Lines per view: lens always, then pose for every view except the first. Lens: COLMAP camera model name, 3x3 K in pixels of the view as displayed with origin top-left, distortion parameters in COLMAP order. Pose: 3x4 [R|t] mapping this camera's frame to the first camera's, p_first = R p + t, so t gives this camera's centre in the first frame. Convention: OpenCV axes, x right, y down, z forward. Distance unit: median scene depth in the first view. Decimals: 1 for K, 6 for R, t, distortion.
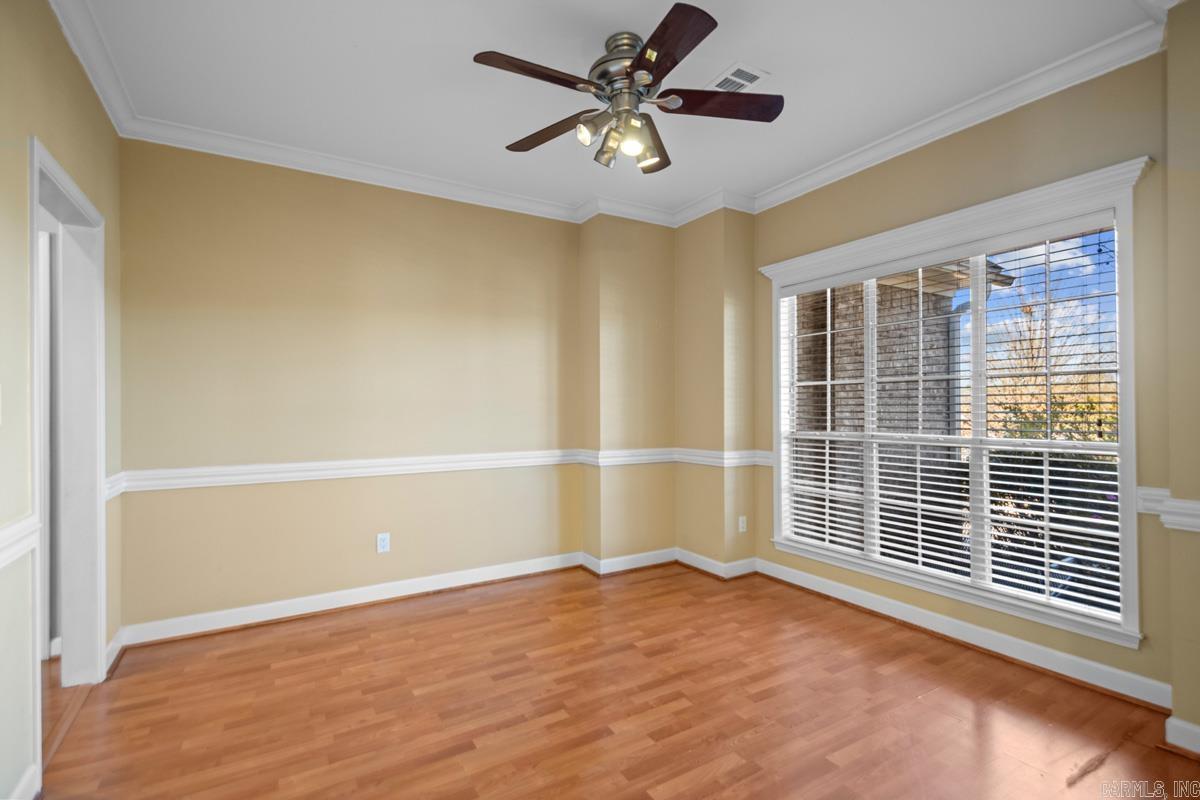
lens RADIAL K [[564.9, 0, 615.5], [0, 564.9, 404.6], [0, 0, 1]] dist [0.028208, -0.000327]
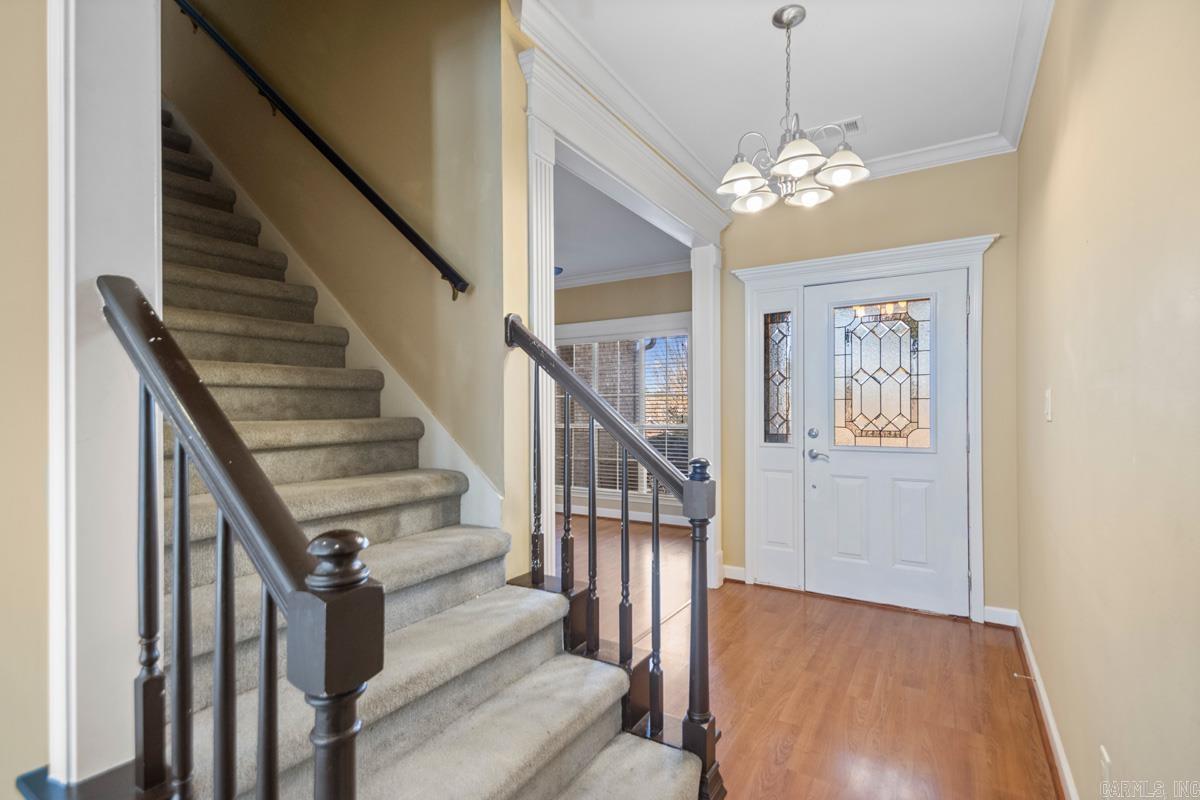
lens RADIAL K [[564.9, 0, 615.5], [0, 564.9, 404.6], [0, 0, 1]] dist [0.028208, -0.000327]
pose [[0.886403, 0.004282, 0.462895, -0.398746], [-0.002680, 0.999988, -0.004120, -0.006648], [-0.462907, 0.002411, 0.886404, -0.764425]]
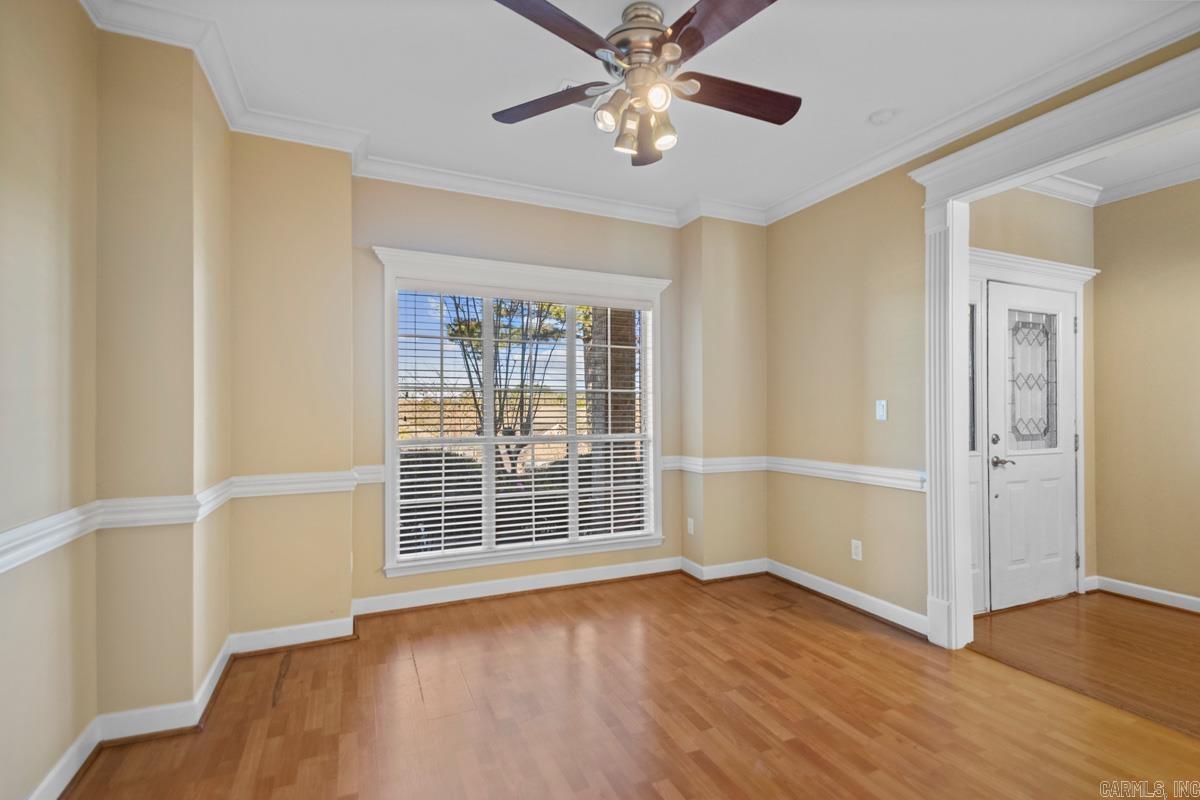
lens RADIAL K [[564.9, 0, 615.5], [0, 564.9, 404.6], [0, 0, 1]] dist [0.028208, -0.000327]
pose [[0.114527, 0.010632, 0.993363, -0.684734], [-0.008543, 0.999916, -0.009717, -0.003461], [-0.993383, -0.007374, 0.114608, 0.710192]]
